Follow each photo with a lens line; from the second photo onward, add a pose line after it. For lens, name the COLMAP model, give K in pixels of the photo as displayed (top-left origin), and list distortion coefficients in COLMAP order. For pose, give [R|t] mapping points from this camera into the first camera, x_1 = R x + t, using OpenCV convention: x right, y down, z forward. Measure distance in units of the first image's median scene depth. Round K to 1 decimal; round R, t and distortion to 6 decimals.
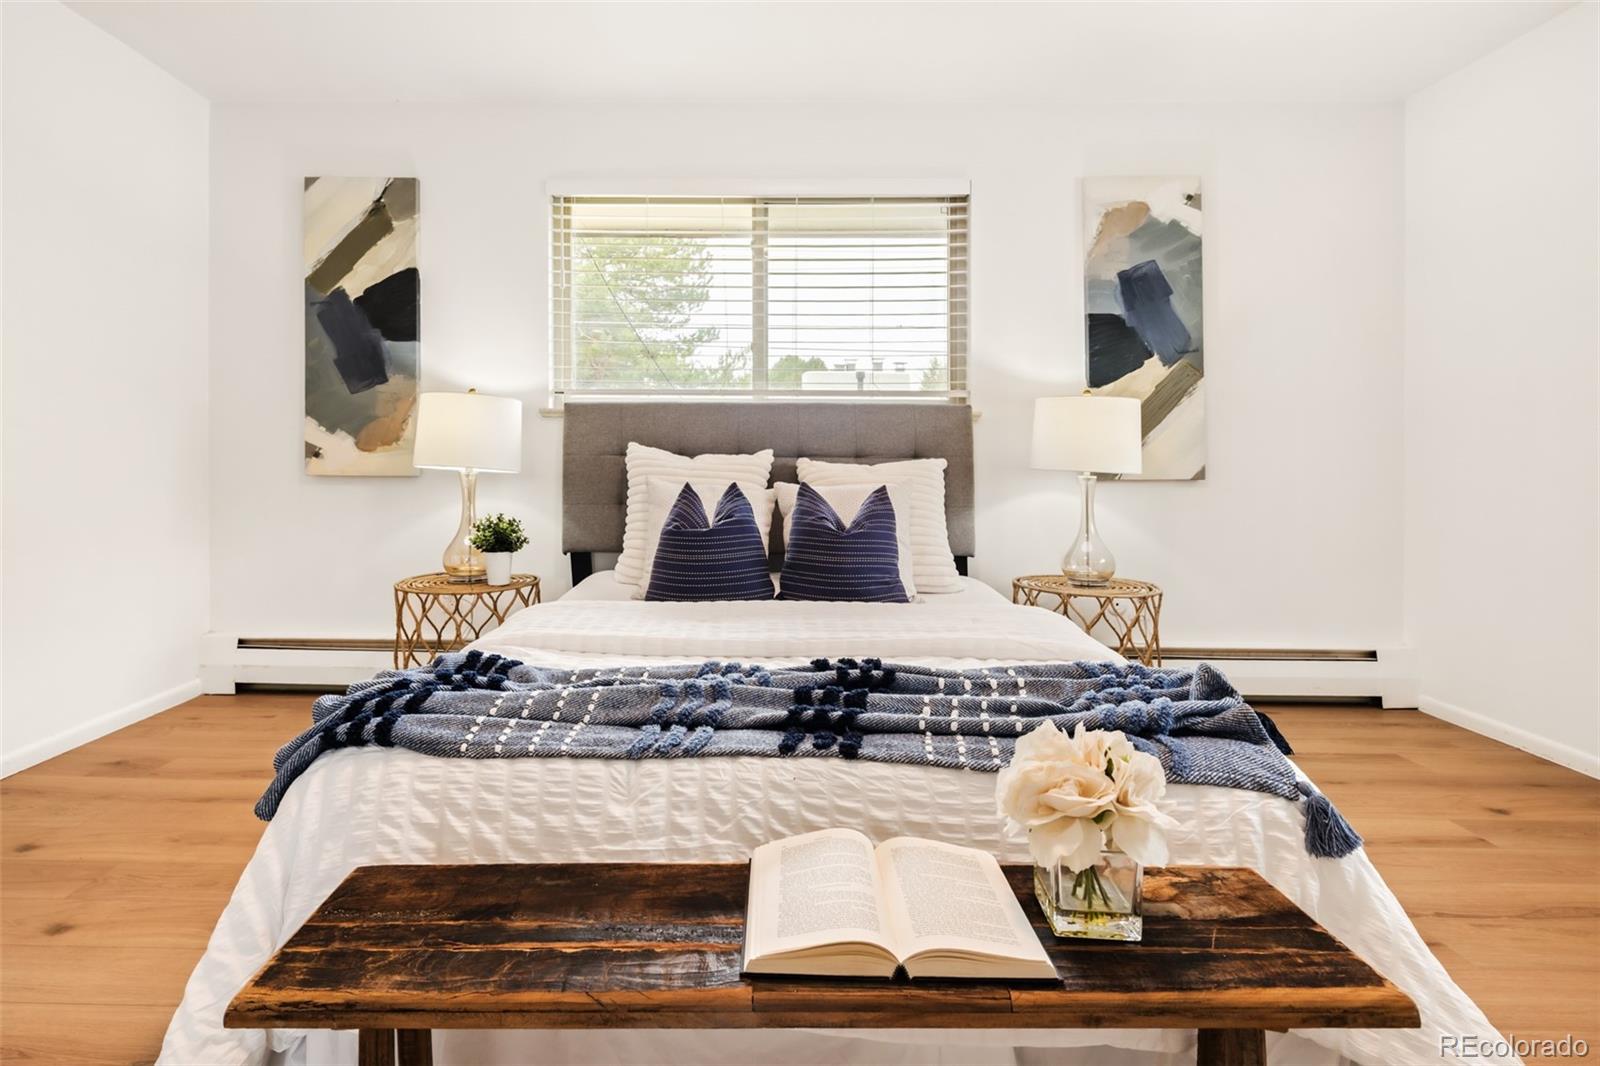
lens RADIAL K [[809.7, 0, 800.3], [0, 809.7, 499.2], [0, 0, 1]] dist [0.000420, 0.000725]
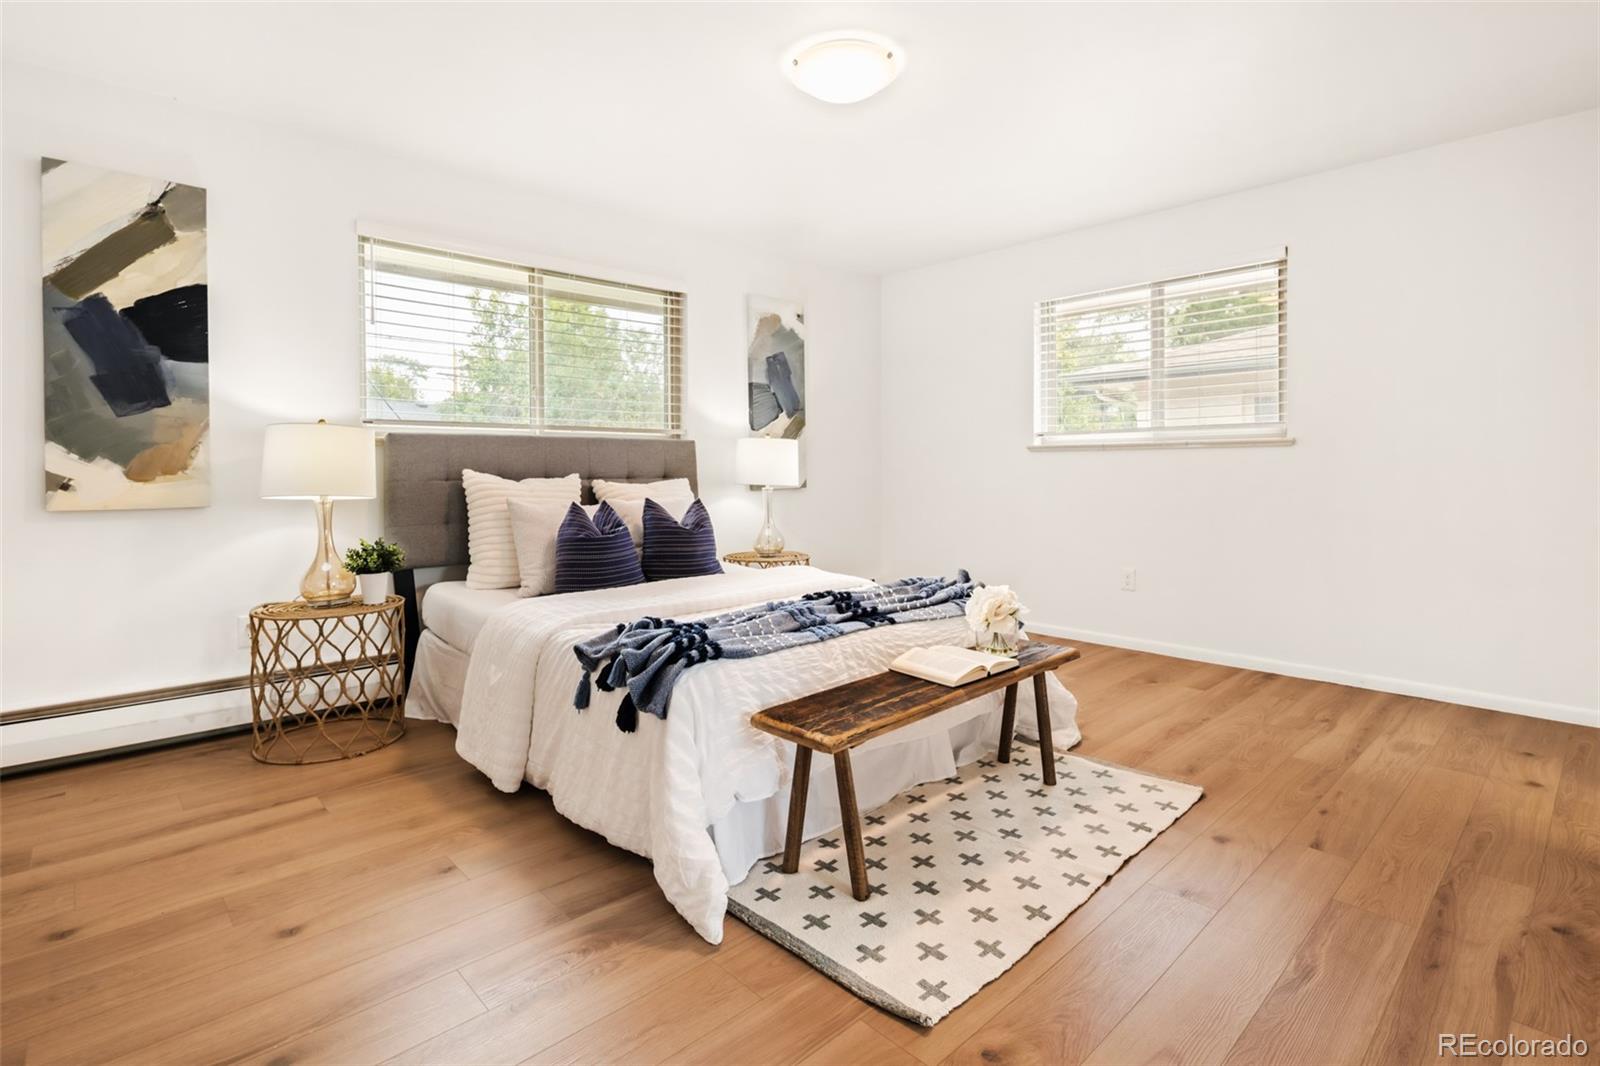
lens RADIAL K [[791.4, 0, 797.2], [0, 791.4, 526.7], [0, 0, 1]] dist [0.000497, -0.000728]
pose [[0.709019, -0.061826, 0.702474, -0.655592], [0.041975, 0.998083, 0.045477, -0.019192], [-0.703939, -0.002757, 0.710255, -0.133974]]
